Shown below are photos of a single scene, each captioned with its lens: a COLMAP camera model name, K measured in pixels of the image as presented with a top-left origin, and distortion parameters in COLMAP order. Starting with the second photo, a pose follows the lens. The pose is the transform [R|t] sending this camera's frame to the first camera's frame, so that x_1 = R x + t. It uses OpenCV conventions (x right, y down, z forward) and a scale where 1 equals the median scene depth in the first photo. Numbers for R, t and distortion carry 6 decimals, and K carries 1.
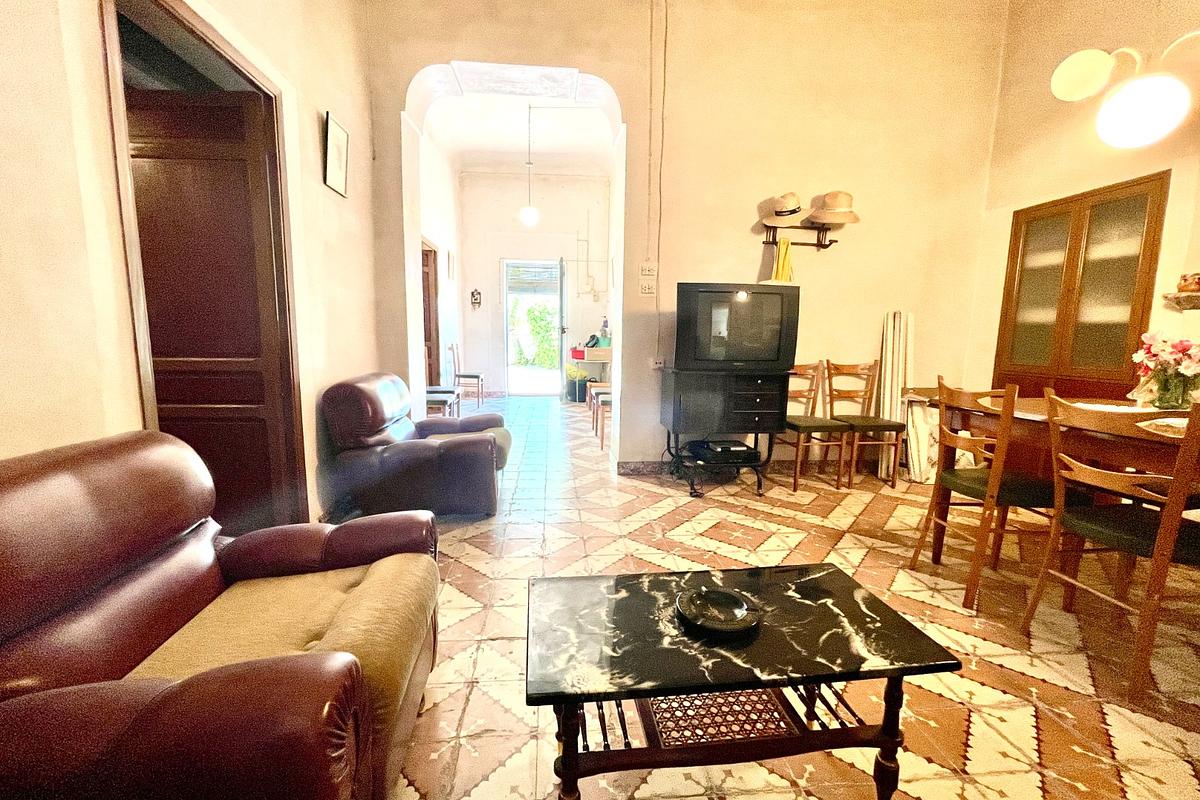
lens RADIAL K [[478.4, 0, 596.4], [0, 478.4, 397.5], [0, 0, 1]] dist [0.000280, 0.000527]
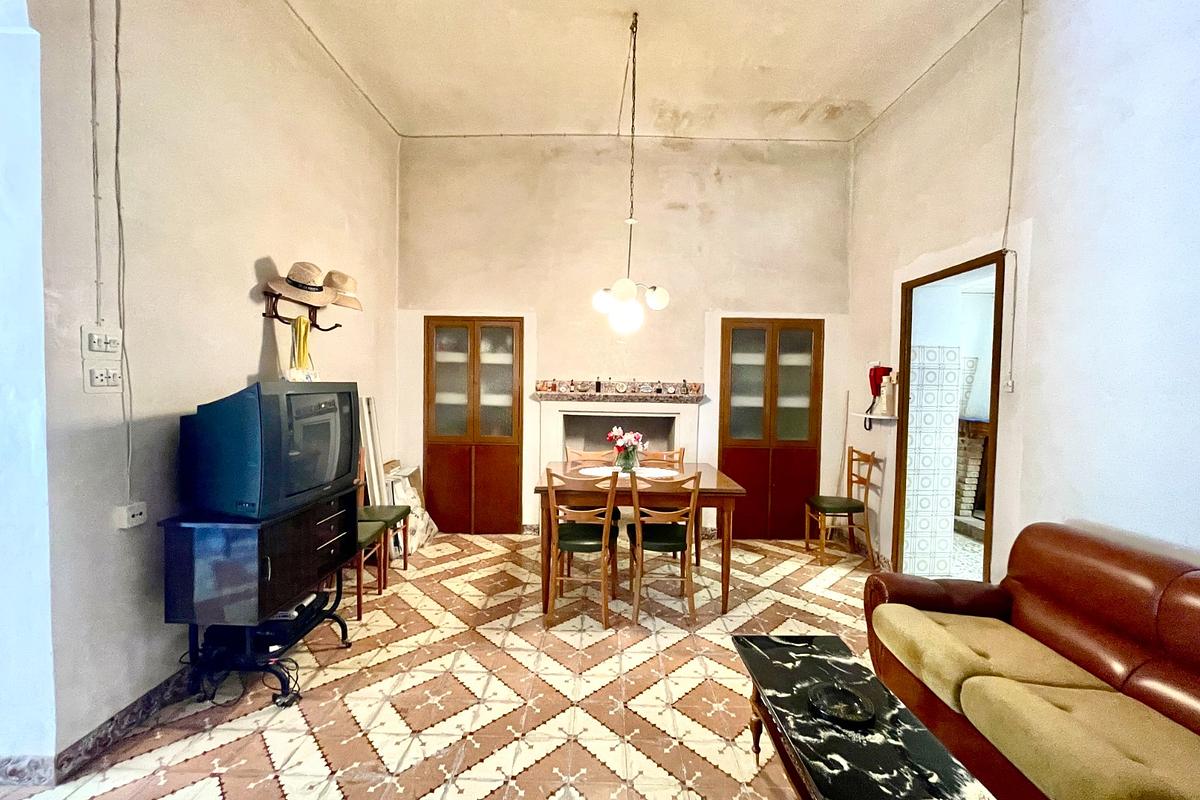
lens RADIAL K [[478.4, 0, 599.9], [0, 478.4, 398.3], [0, 0, 1]] dist [0.000280, 0.000527]
pose [[0.124088, -0.042122, 0.991377, -0.387288], [0.117660, 0.992675, 0.027450, -0.180596], [-0.985271, 0.113239, 0.128135, 0.476950]]
